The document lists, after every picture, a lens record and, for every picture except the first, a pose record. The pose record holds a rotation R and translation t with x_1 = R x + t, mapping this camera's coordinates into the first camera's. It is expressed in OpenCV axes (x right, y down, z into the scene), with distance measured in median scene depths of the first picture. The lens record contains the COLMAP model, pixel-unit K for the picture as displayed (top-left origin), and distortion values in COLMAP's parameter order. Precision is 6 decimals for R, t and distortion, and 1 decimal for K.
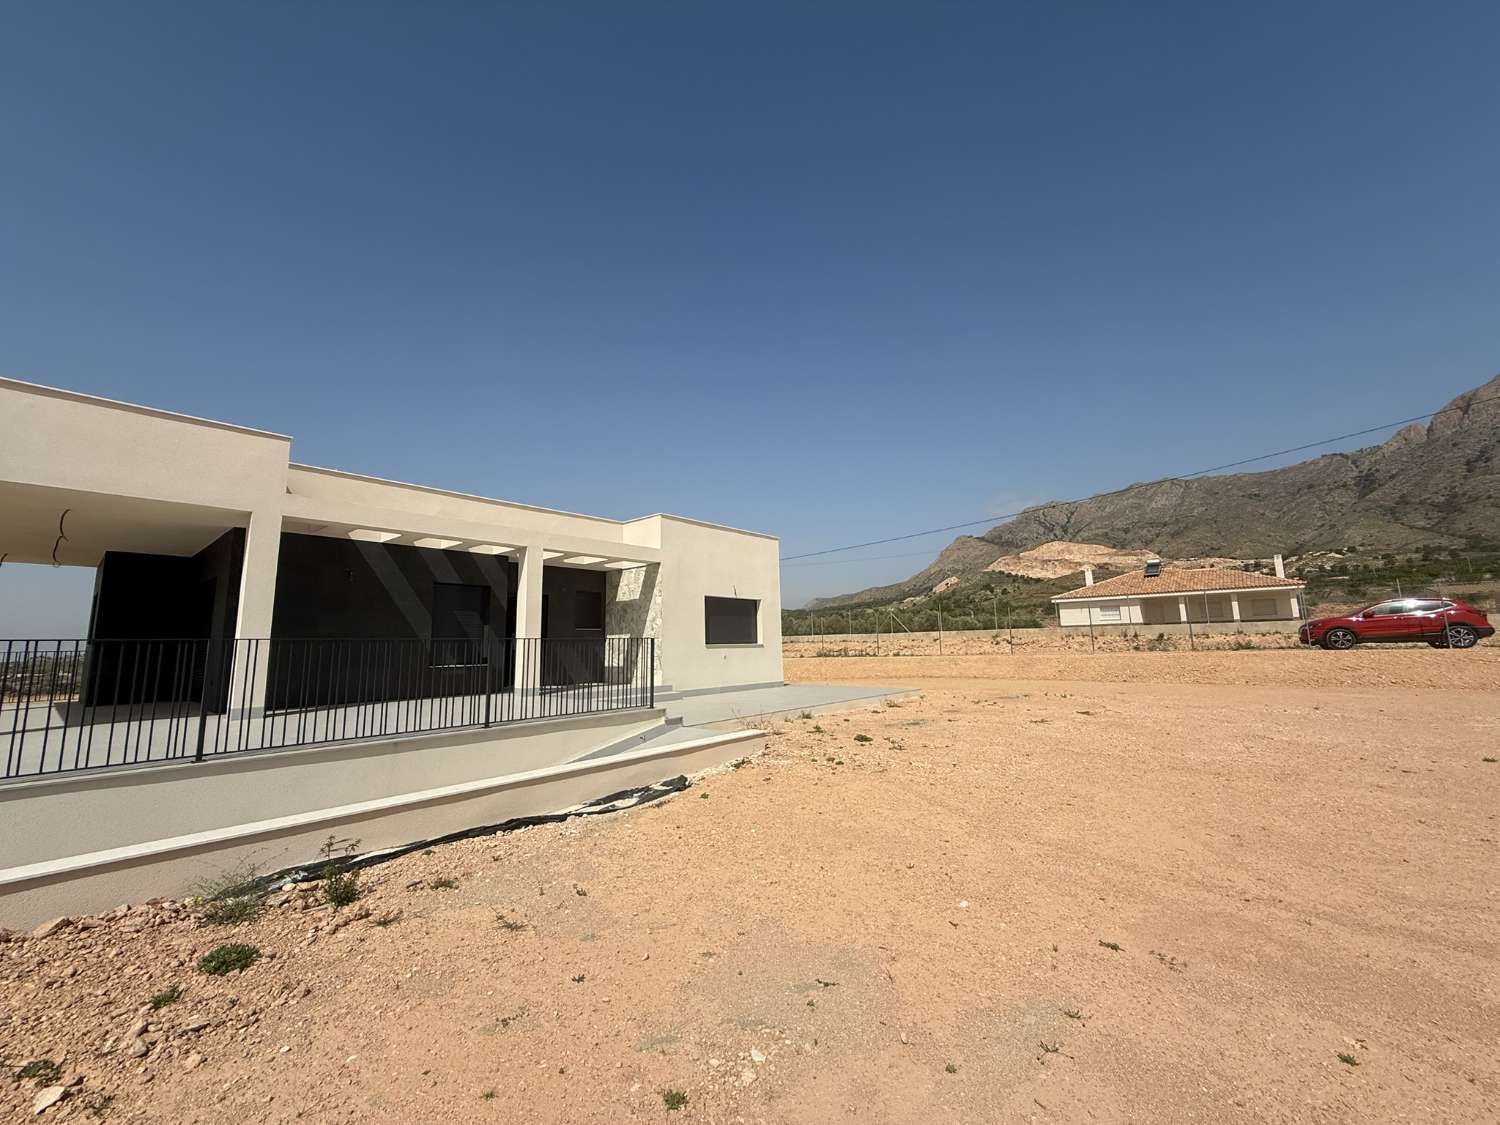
lens RADIAL K [[598.0, 0, 752.0], [0, 598.0, 559.6], [0, 0, 1]] dist [-0.000086, 0.000785]
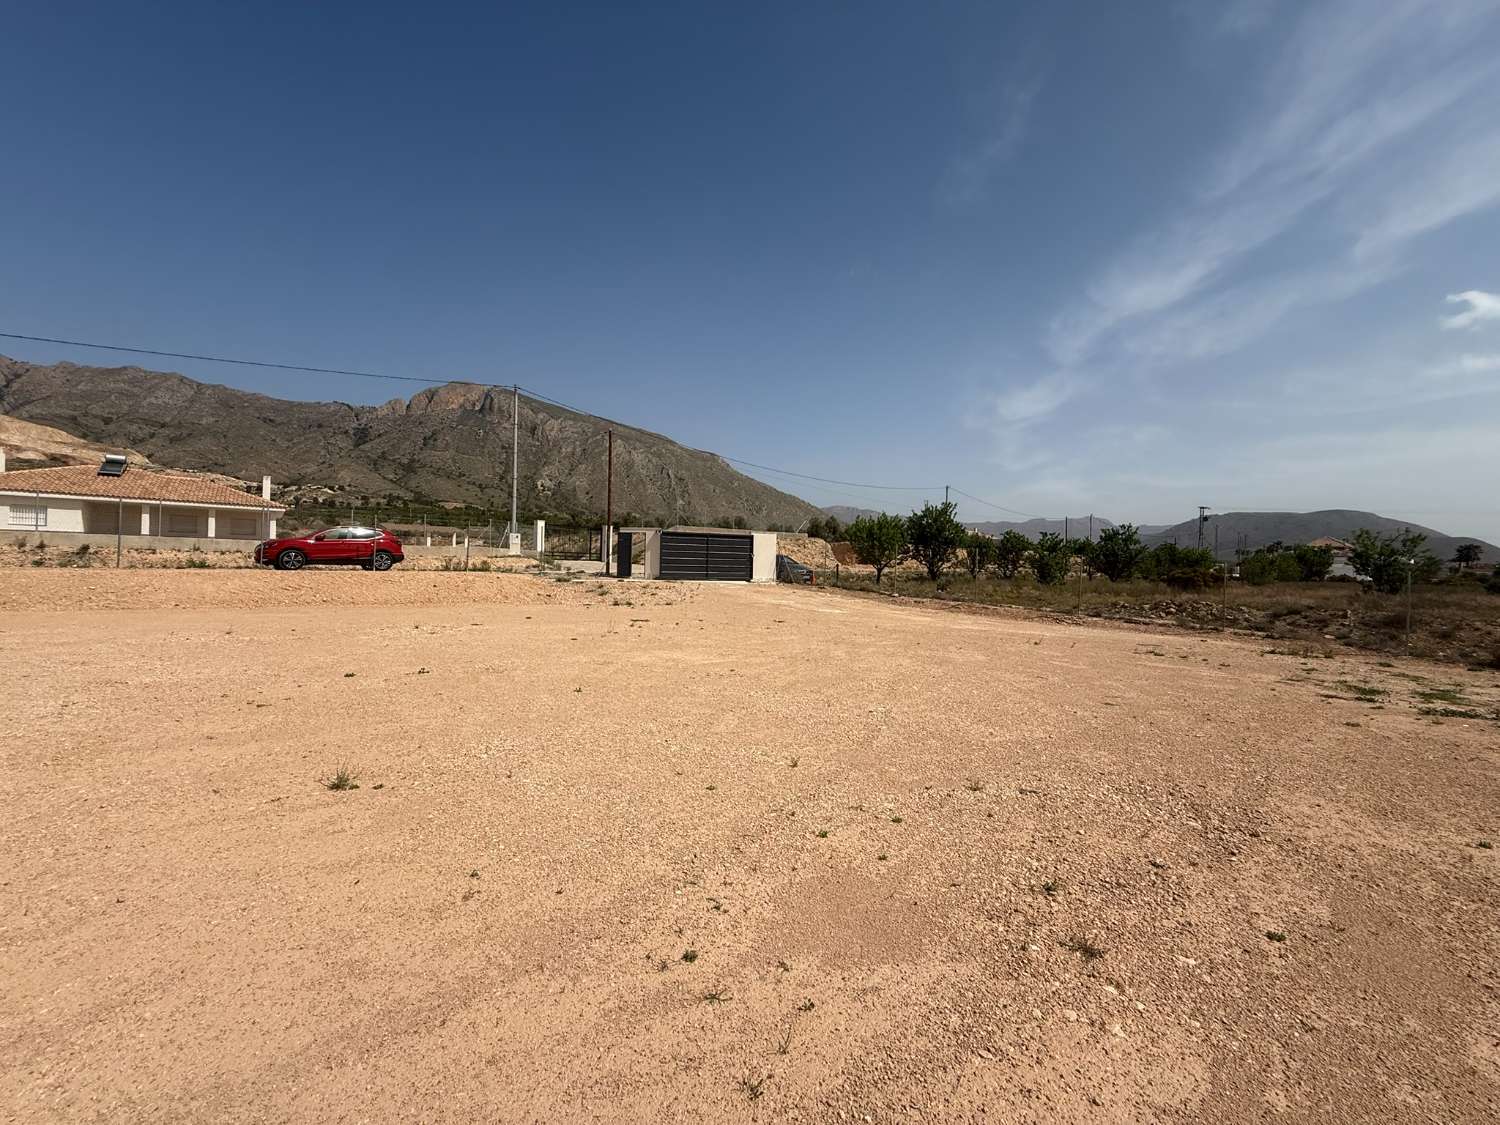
lens RADIAL K [[598.0, 0, 748.8], [0, 598.0, 557.4], [0, 0, 1]] dist [-0.000086, 0.000785]
pose [[0.174037, 0.043210, 0.983791, 0.093047], [-0.166631, 0.985922, -0.013826, 0.010639], [-0.970539, -0.161524, 0.178787, 0.052843]]
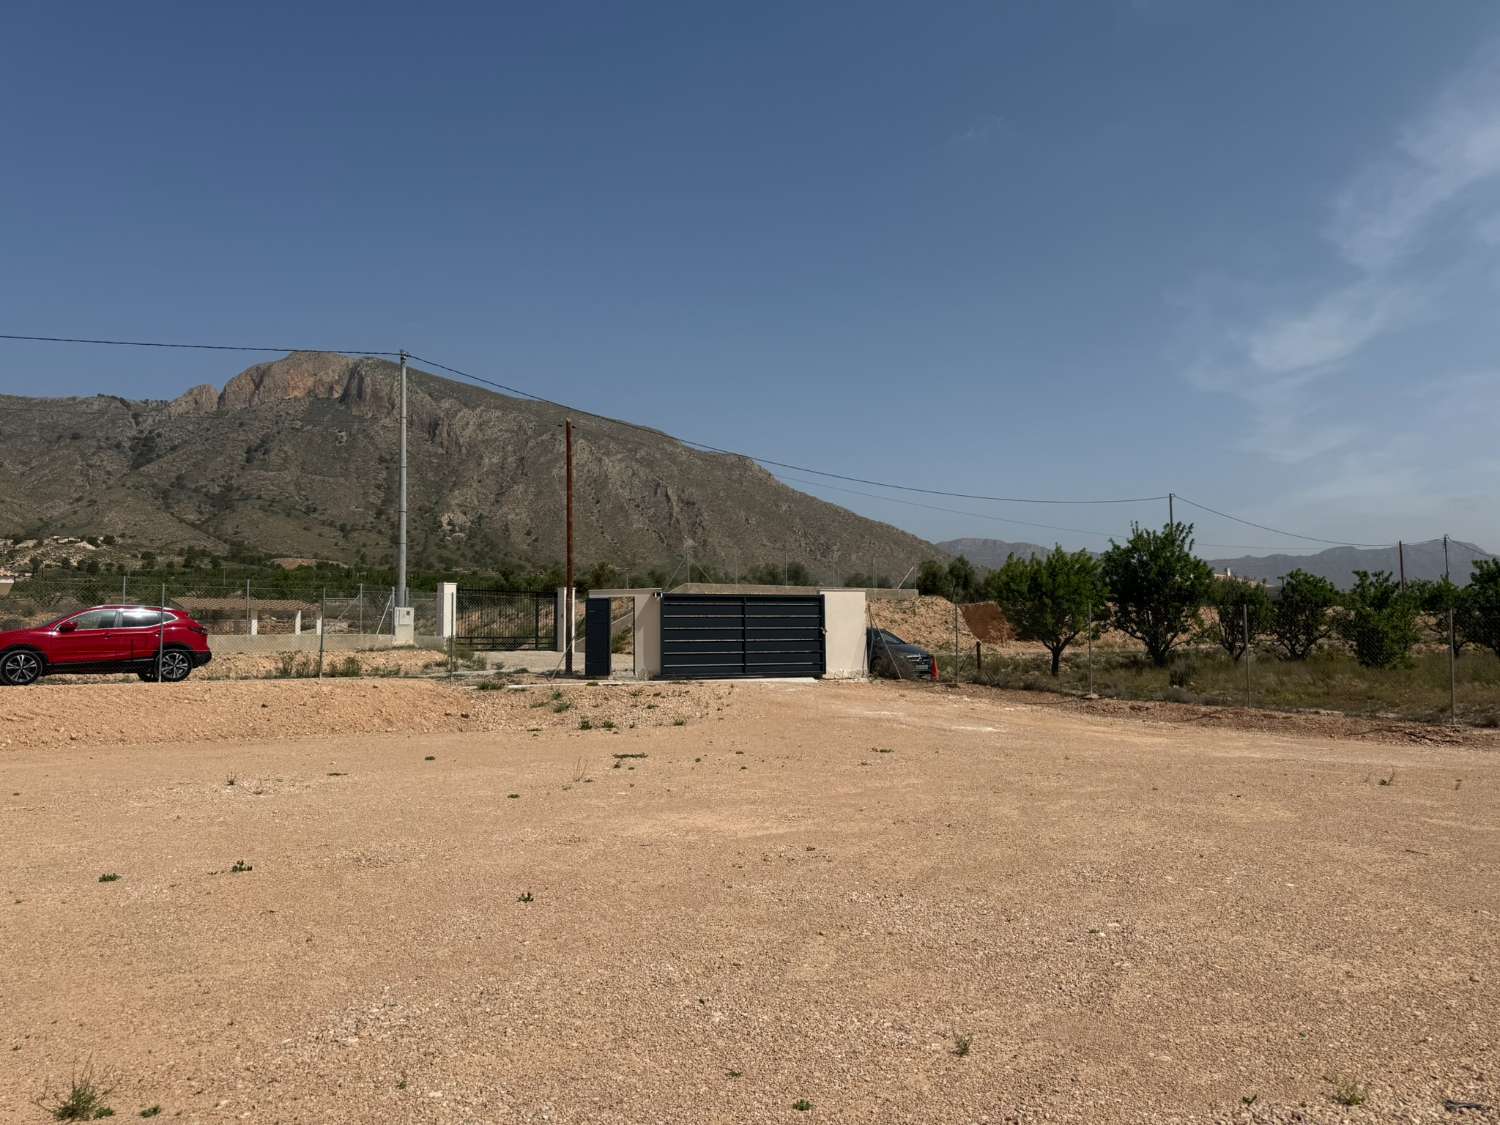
lens RADIAL K [[1051.0, 0, 758.4], [0, 1051.0, 556.9], [0, 0, 1]] dist [0.042748, -0.047351]
pose [[0.223609, 0.109508, 0.968508, 0.104339], [-0.134022, 0.987684, -0.080733, 0.011078], [-0.965421, -0.111749, 0.235532, 0.060804]]
